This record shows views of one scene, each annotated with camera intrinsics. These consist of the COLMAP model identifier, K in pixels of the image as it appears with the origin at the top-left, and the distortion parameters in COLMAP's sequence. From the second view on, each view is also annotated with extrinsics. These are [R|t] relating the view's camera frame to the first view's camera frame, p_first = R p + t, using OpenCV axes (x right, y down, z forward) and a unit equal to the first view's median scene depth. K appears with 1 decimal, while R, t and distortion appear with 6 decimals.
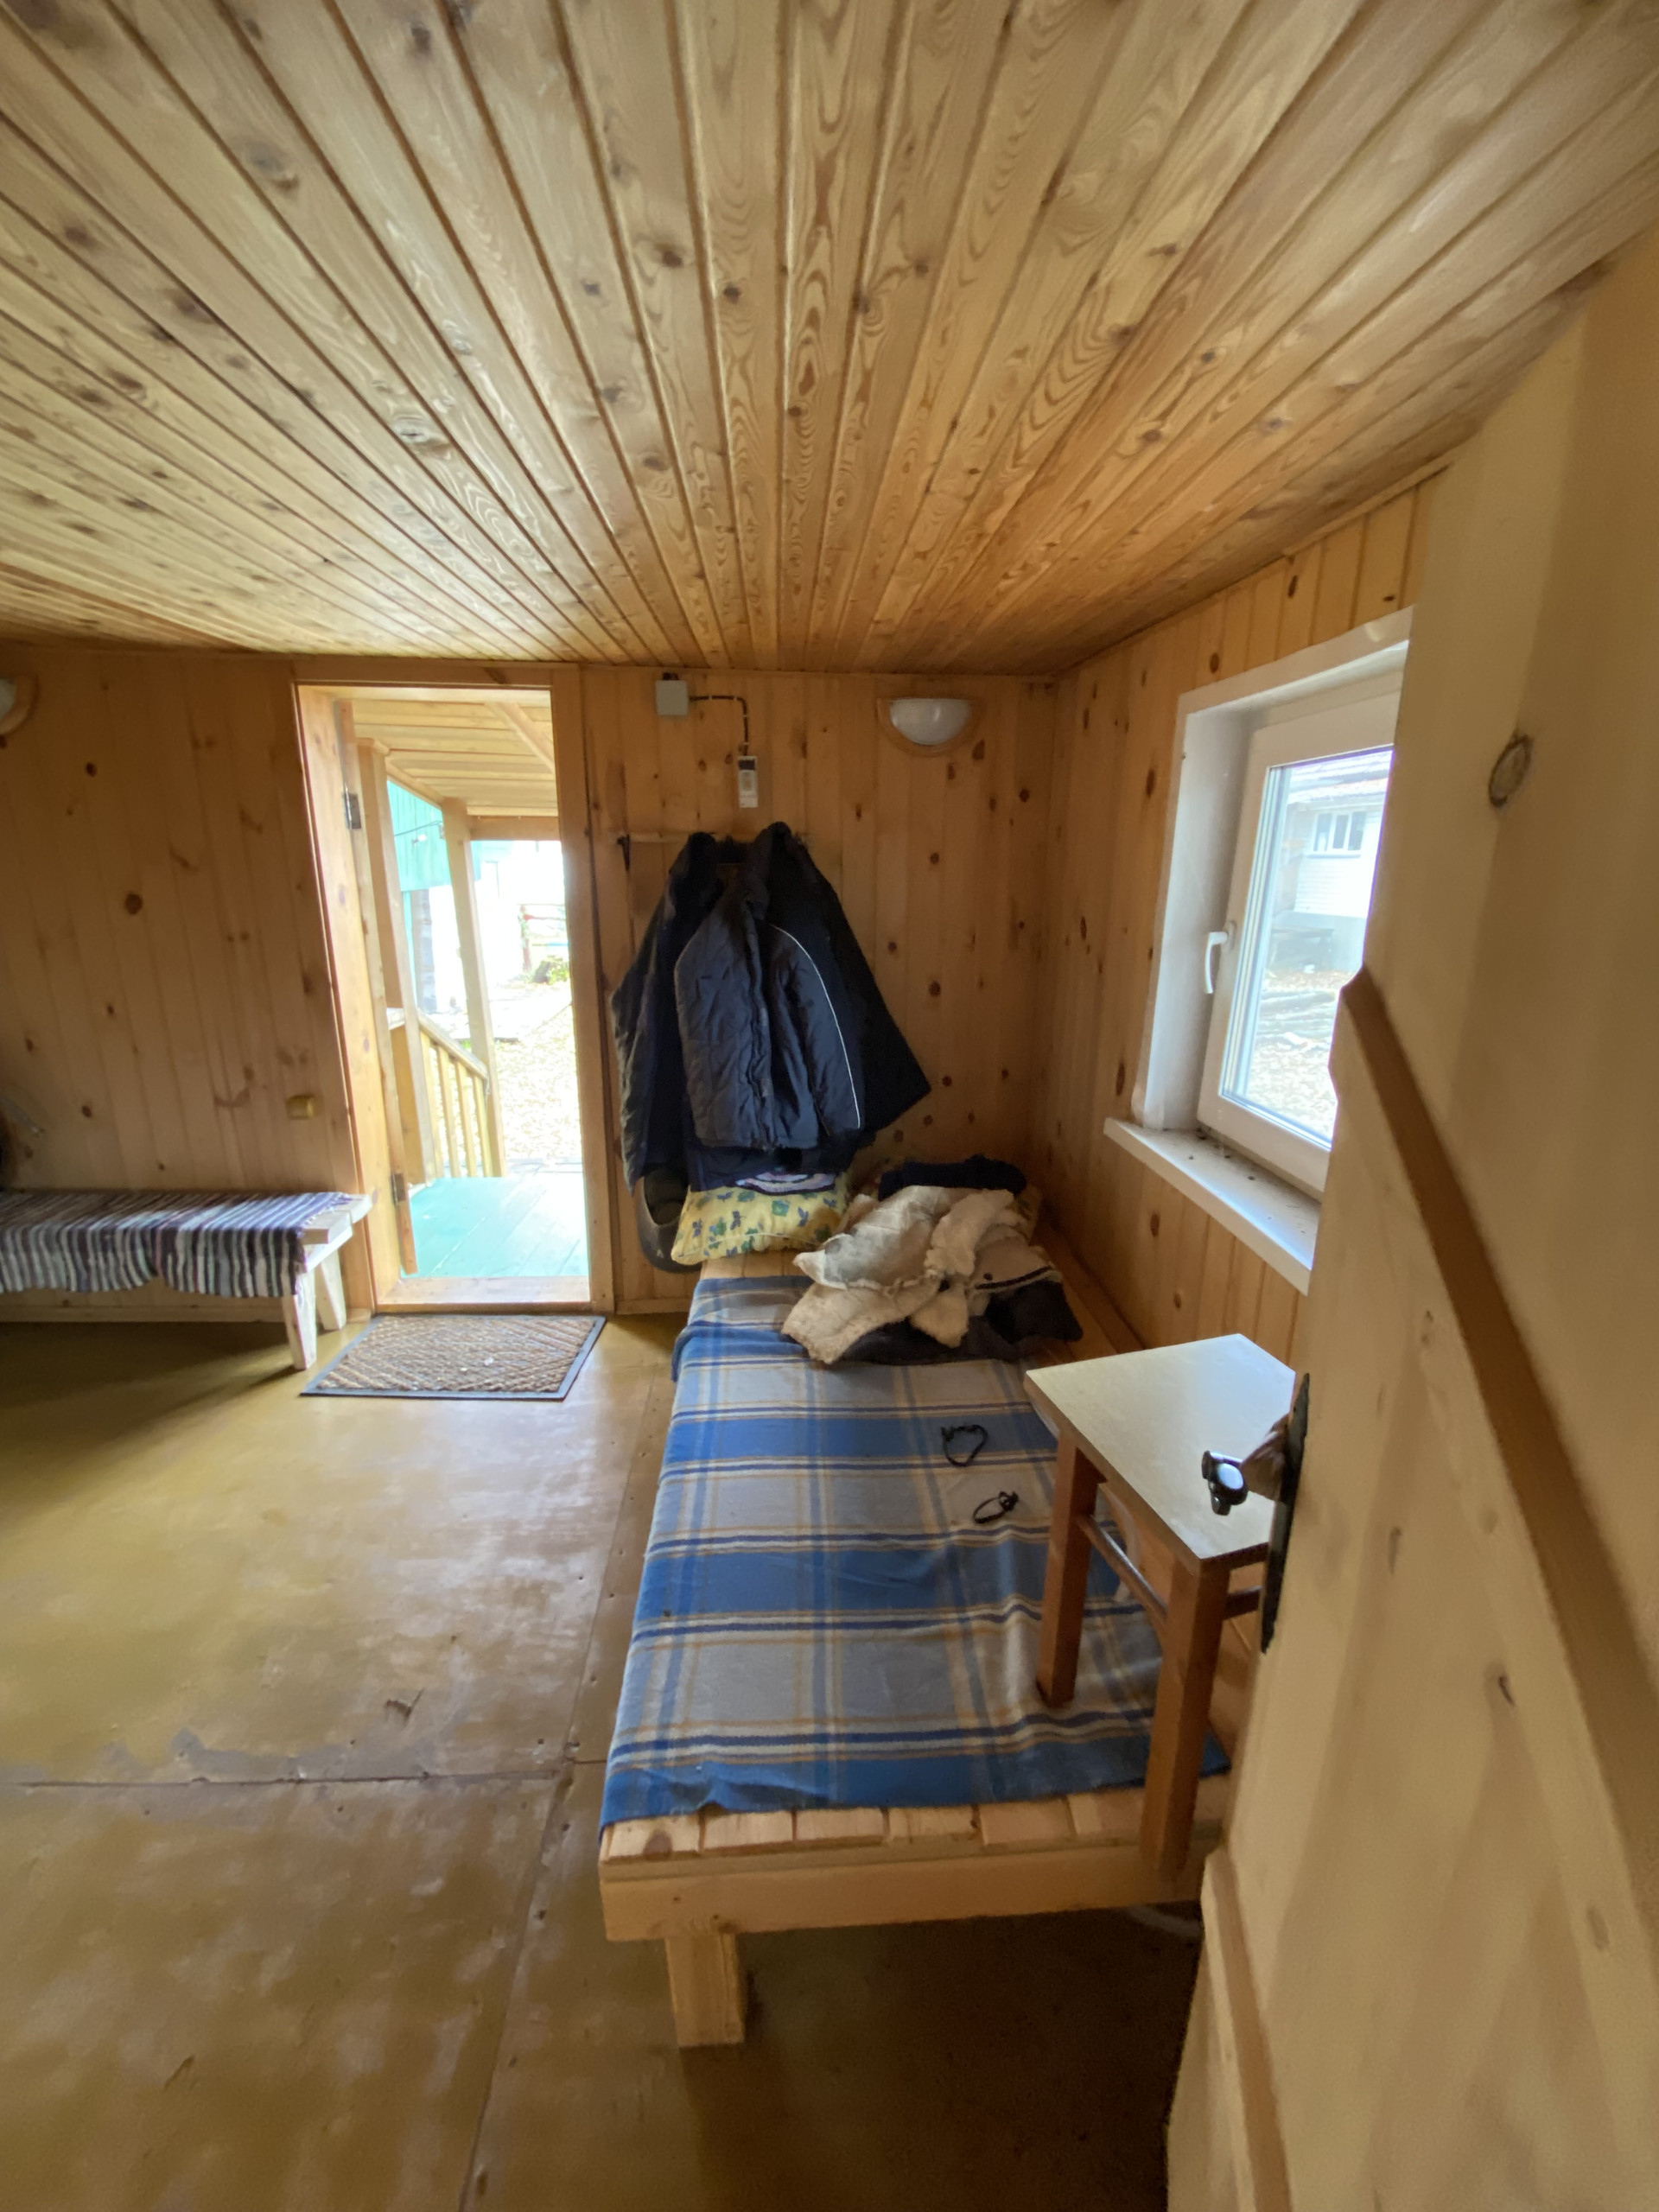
lens RADIAL K [[890.8, 0, 828.7], [0, 890.8, 1108.0], [0, 0, 1]] dist [0.008862, -0.015999]
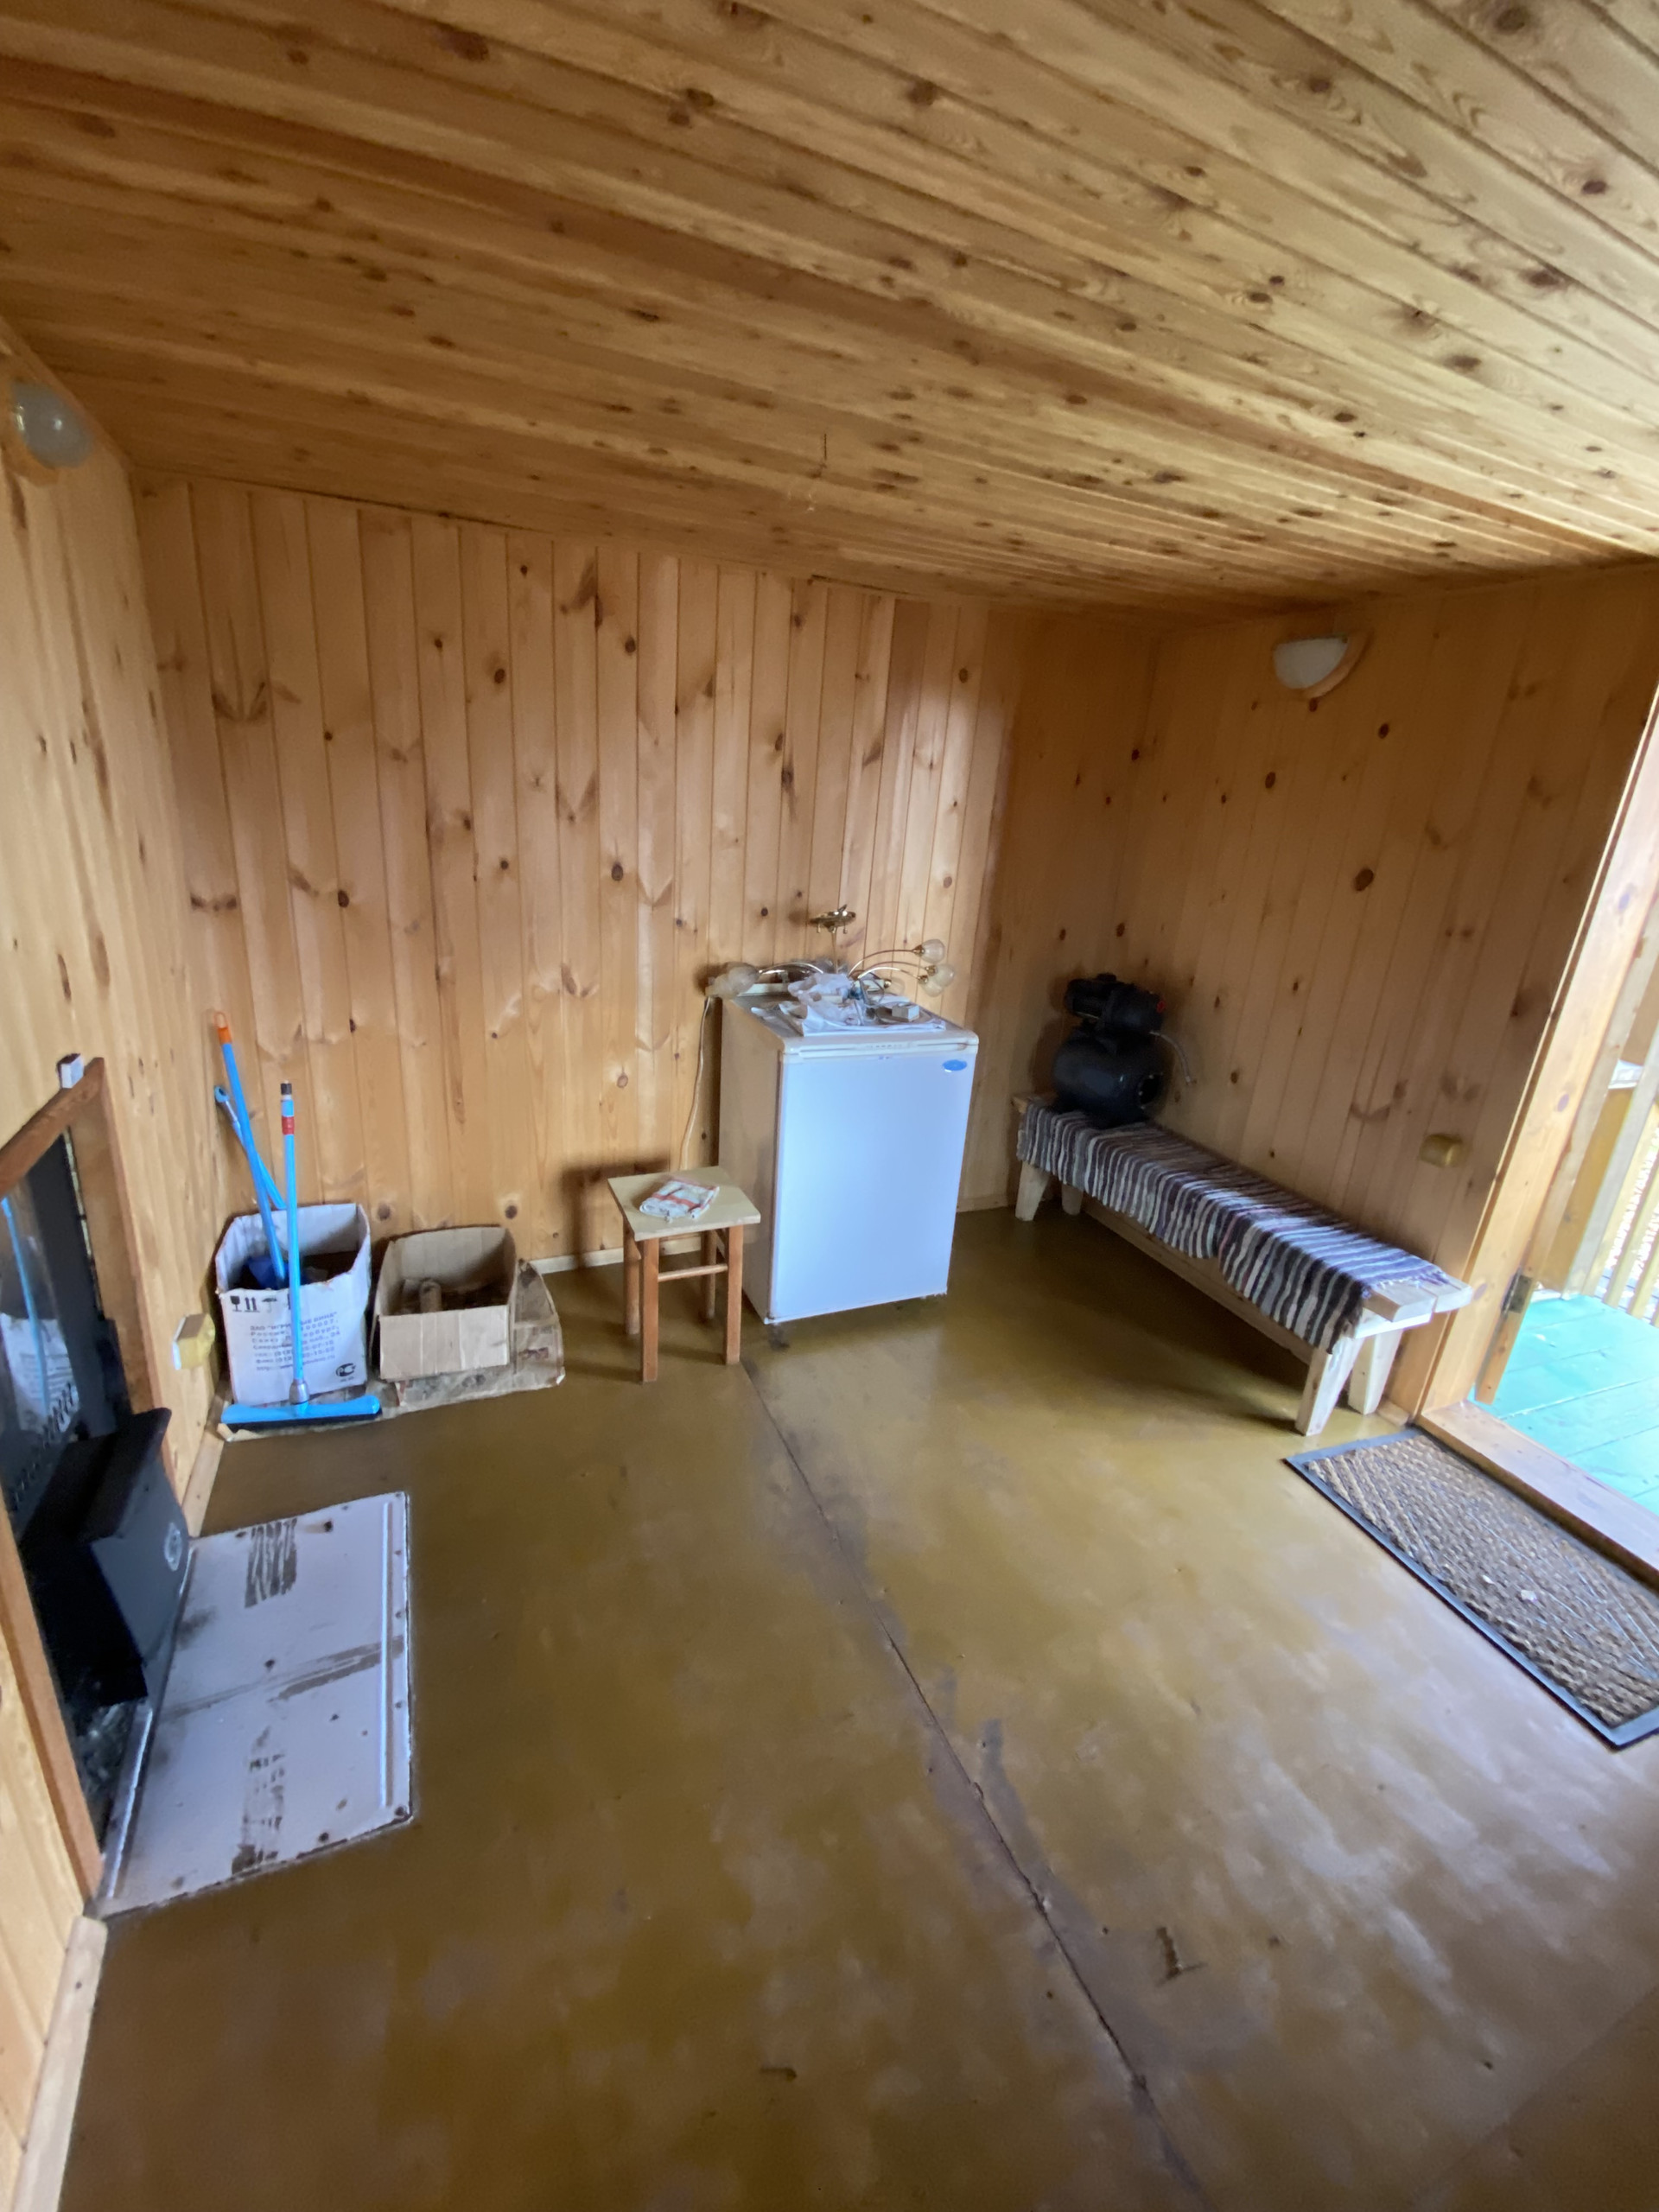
lens RADIAL K [[909.2, 0, 832.2], [0, 909.2, 1094.7], [0, 0, 1]] dist [0.009674, -0.017406]
pose [[0.357805, 0.308843, -0.881244, -0.088985], [-0.325735, 0.925724, 0.192176, -0.027808], [0.875141, 0.218290, 0.431830, 0.171461]]
